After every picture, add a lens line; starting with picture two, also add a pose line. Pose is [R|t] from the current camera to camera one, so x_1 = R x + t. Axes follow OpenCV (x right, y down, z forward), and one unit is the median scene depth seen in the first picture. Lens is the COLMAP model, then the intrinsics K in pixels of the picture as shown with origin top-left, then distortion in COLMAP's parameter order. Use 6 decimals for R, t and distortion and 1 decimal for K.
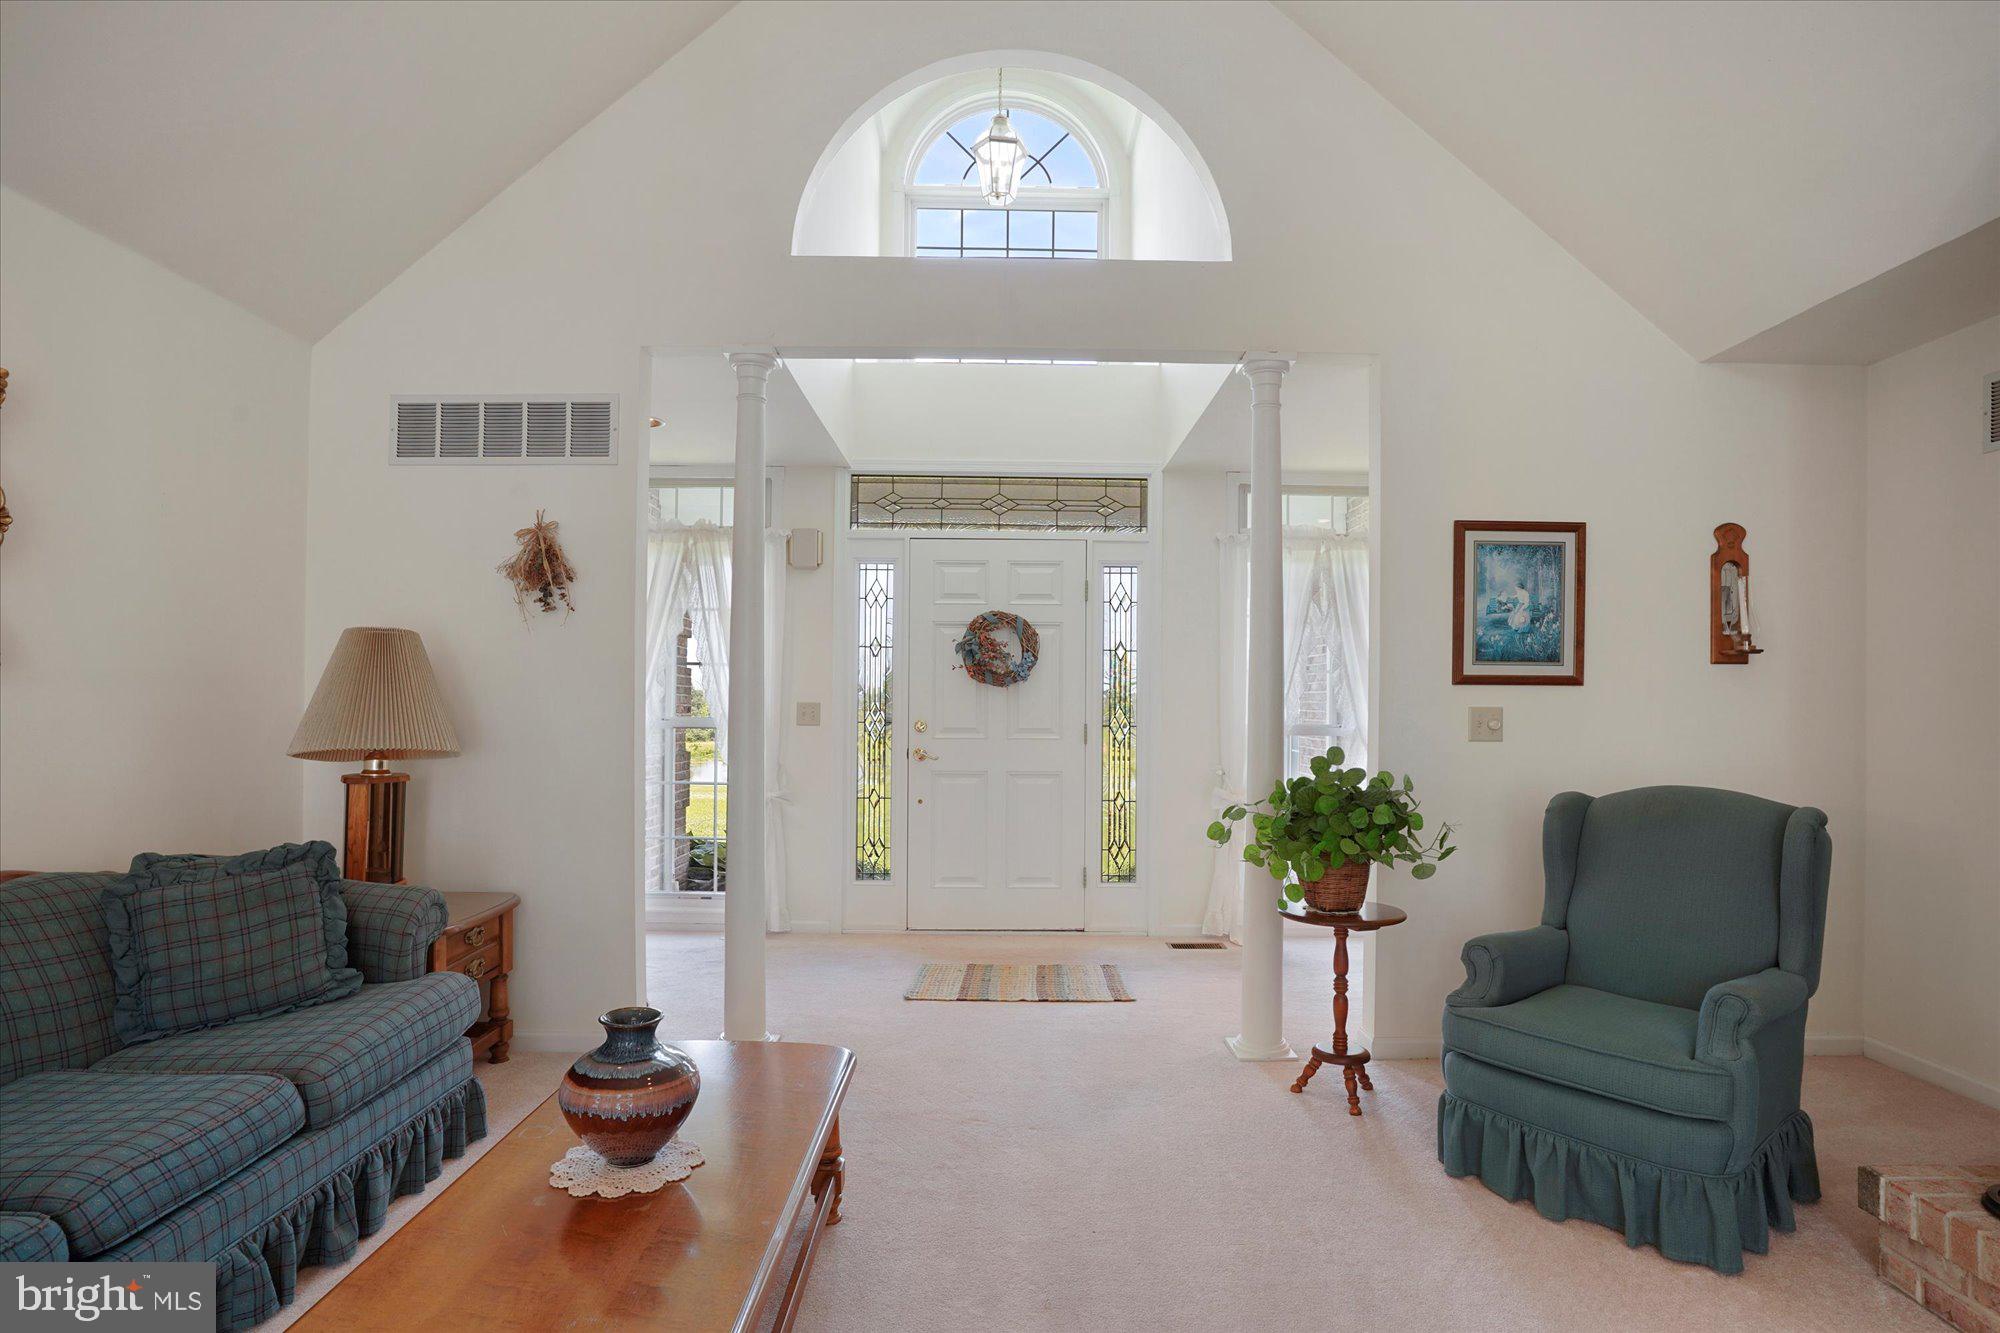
lens RADIAL K [[1028.8, 0, 1004.4], [0, 1028.8, 696.3], [0, 0, 1]] dist [-0.088127, 0.041359]
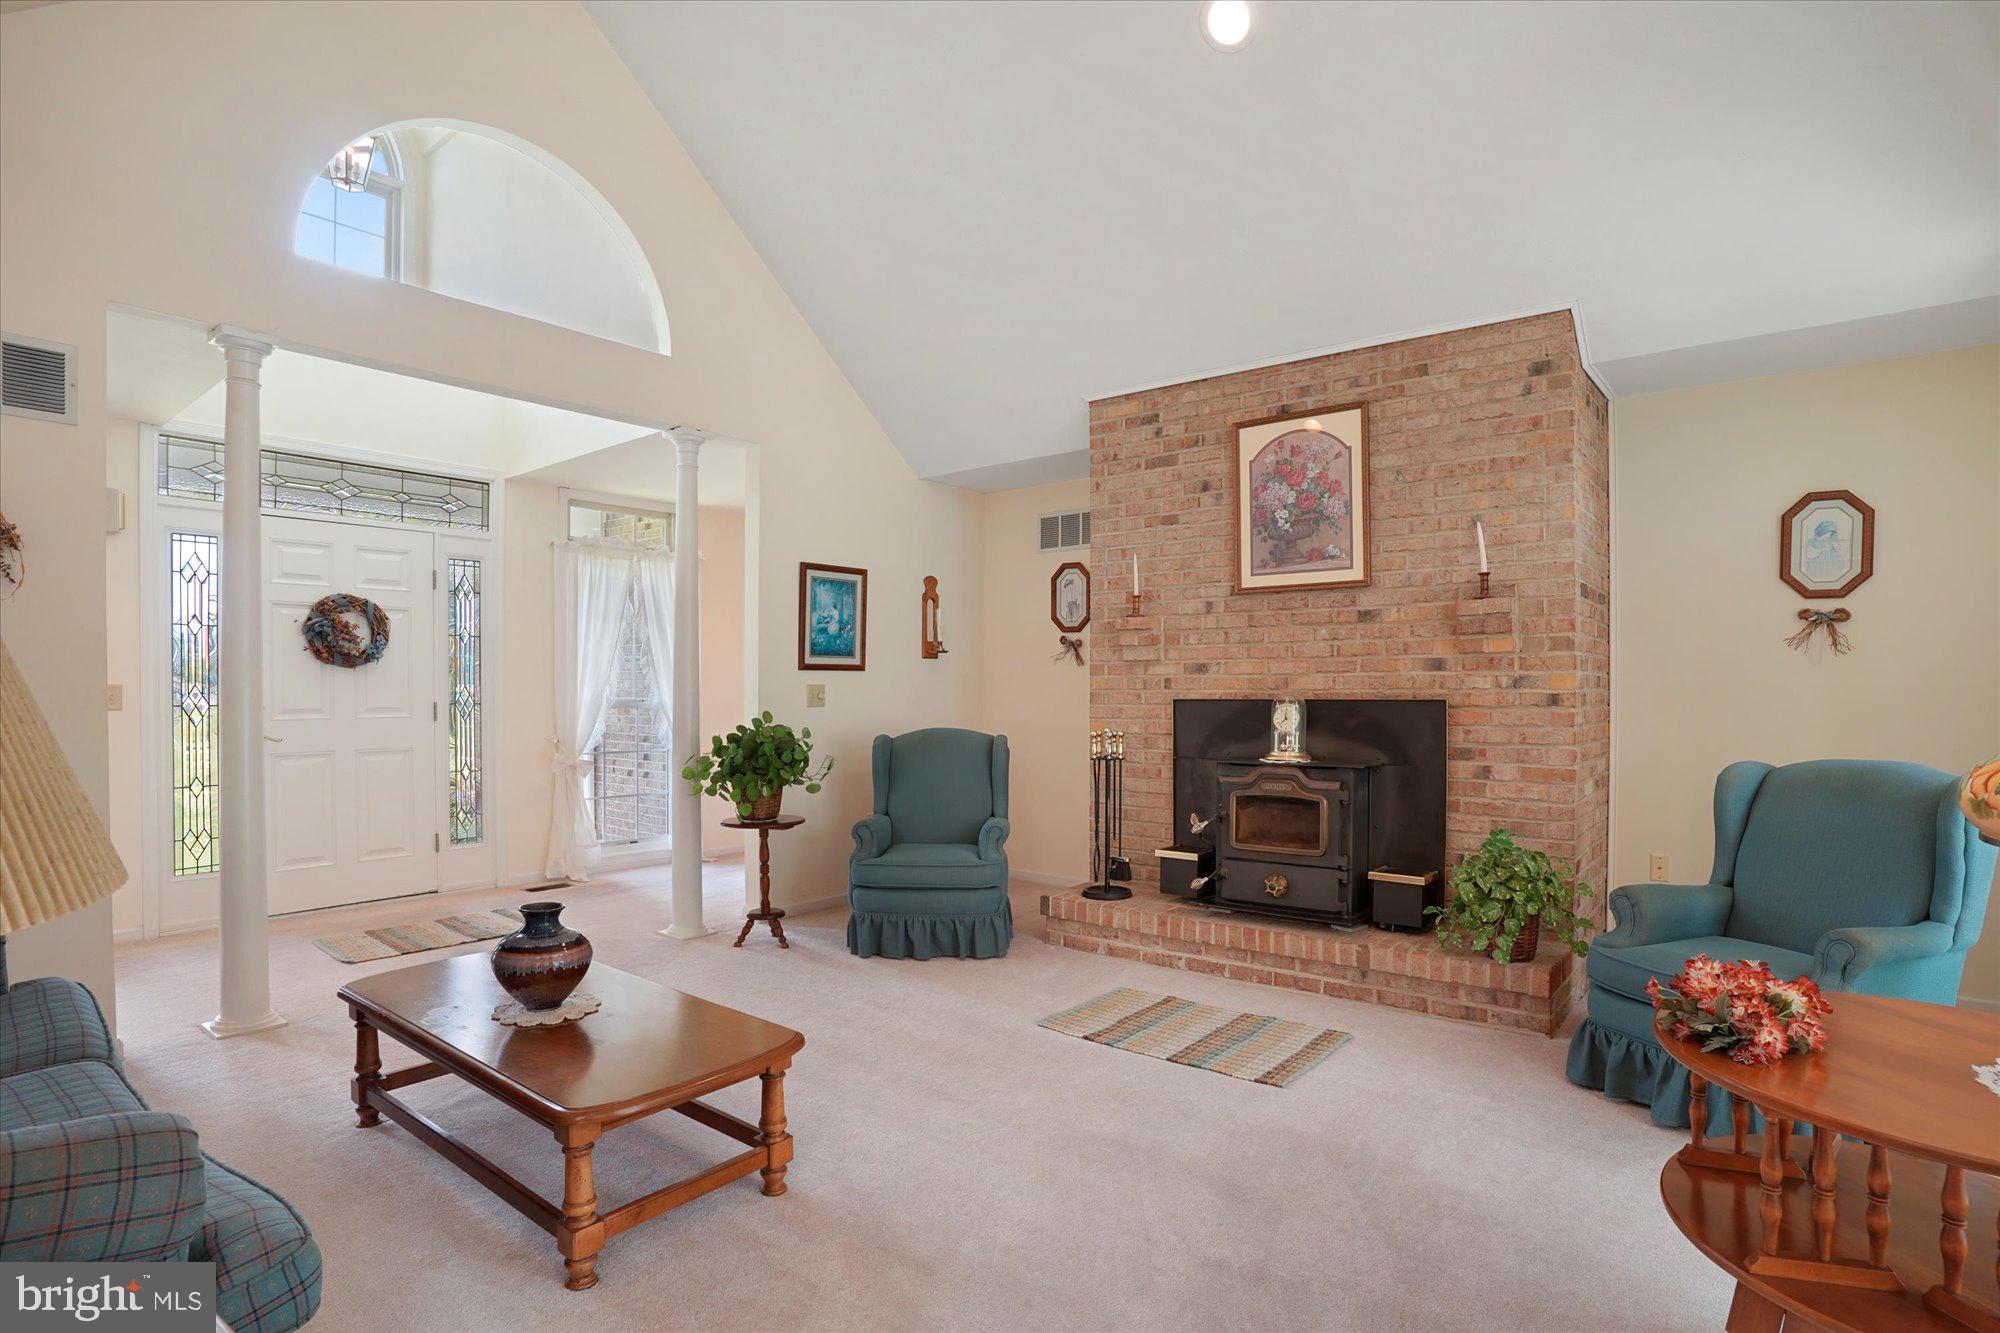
lens RADIAL K [[982.0, 0, 1004.1], [0, 982.0, 692.1], [0, 0, 1]] dist [-0.043361, 0.000723]
pose [[0.639620, -0.011026, 0.768612, -0.493049], [-0.000852, 0.999886, 0.015053, -0.000375], [-0.768691, -0.010283, 0.639538, -0.181279]]
